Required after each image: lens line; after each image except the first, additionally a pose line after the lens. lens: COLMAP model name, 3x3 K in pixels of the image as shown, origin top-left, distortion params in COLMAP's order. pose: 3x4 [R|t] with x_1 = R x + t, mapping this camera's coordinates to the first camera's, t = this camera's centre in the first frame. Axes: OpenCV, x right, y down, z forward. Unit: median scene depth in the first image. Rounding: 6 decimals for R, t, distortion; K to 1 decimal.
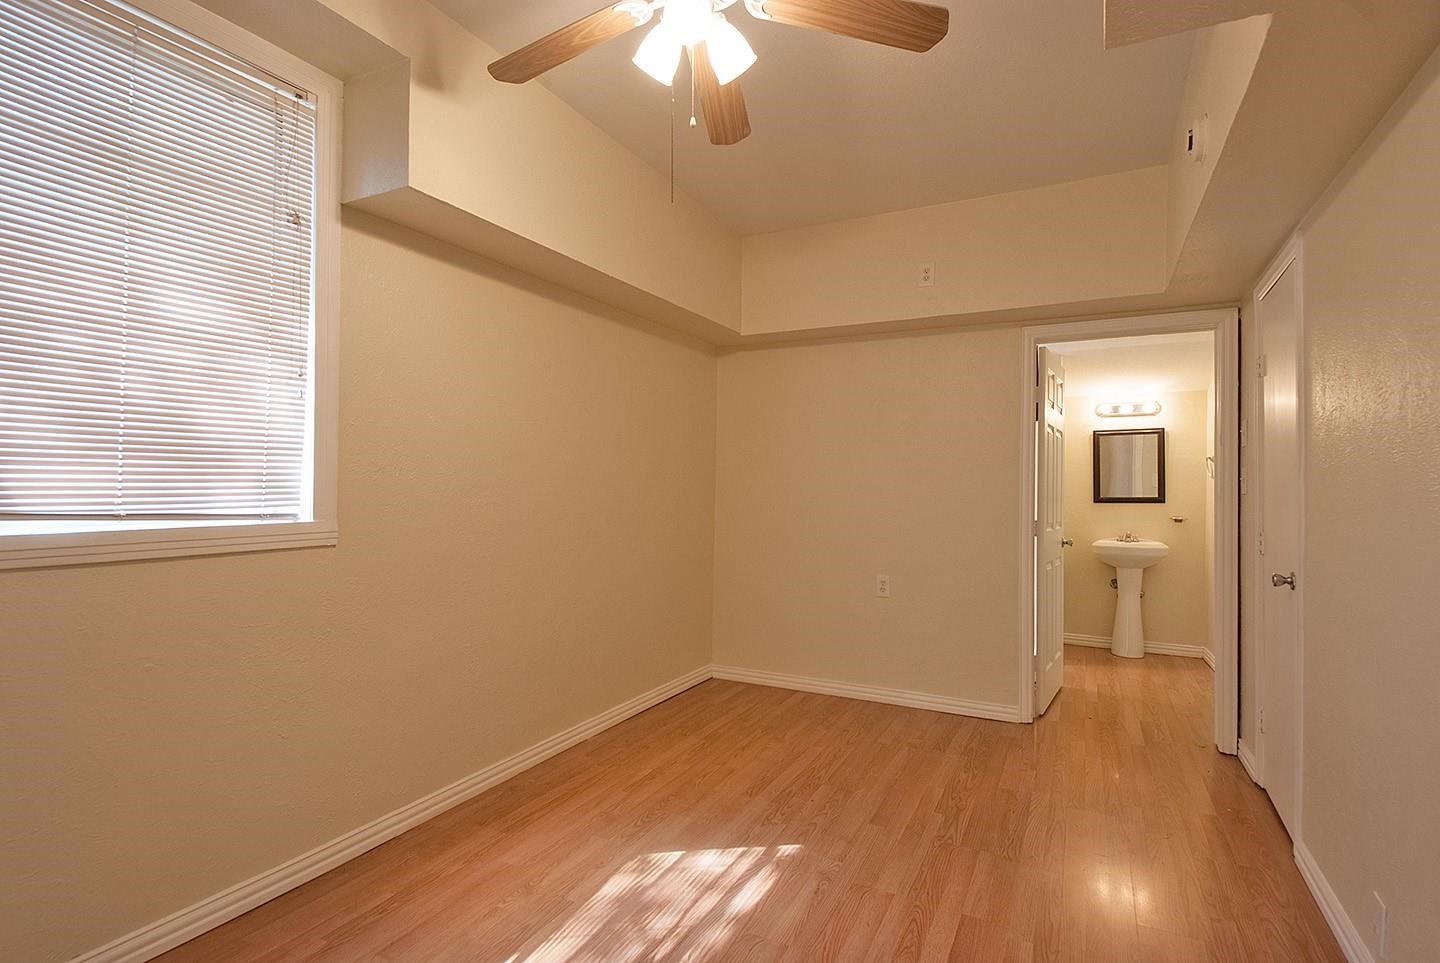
lens RADIAL K [[699.0, 0, 725.9], [0, 699.0, 480.8], [0, 0, 1]] dist [0.013590, -0.000736]
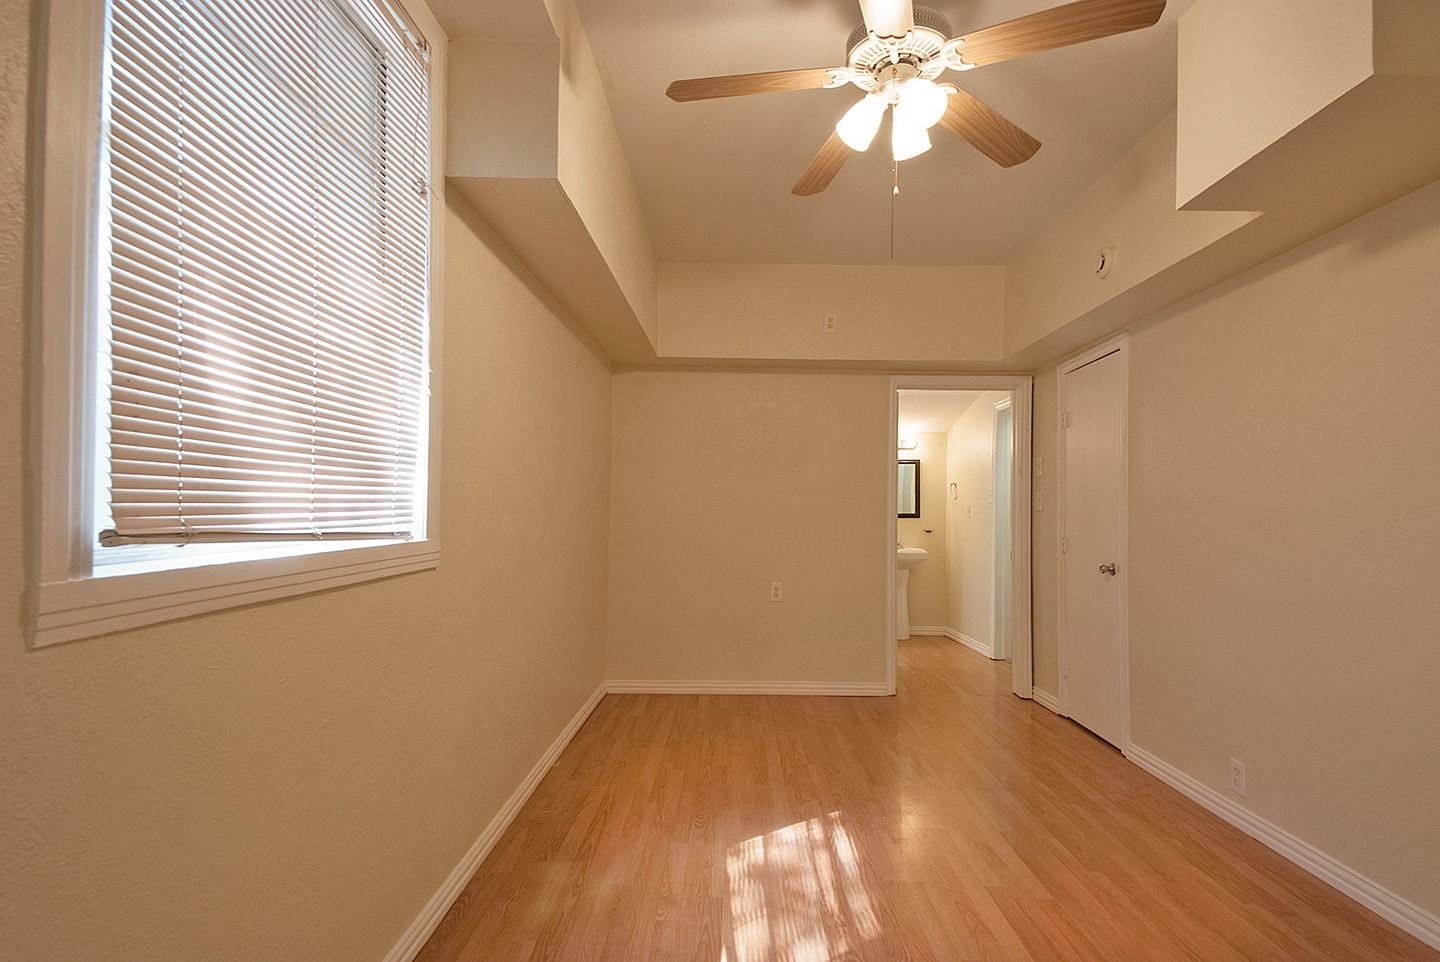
lens RADIAL K [[681.0, 0, 762.0], [0, 681.0, 503.3], [0, 0, 1]] dist [0.013862, -0.000723]
pose [[0.891922, 0.005664, 0.452153, -0.456391], [-0.008679, 0.999952, 0.004594, 0.003505], [-0.452105, -0.008022, 0.891928, 0.048254]]
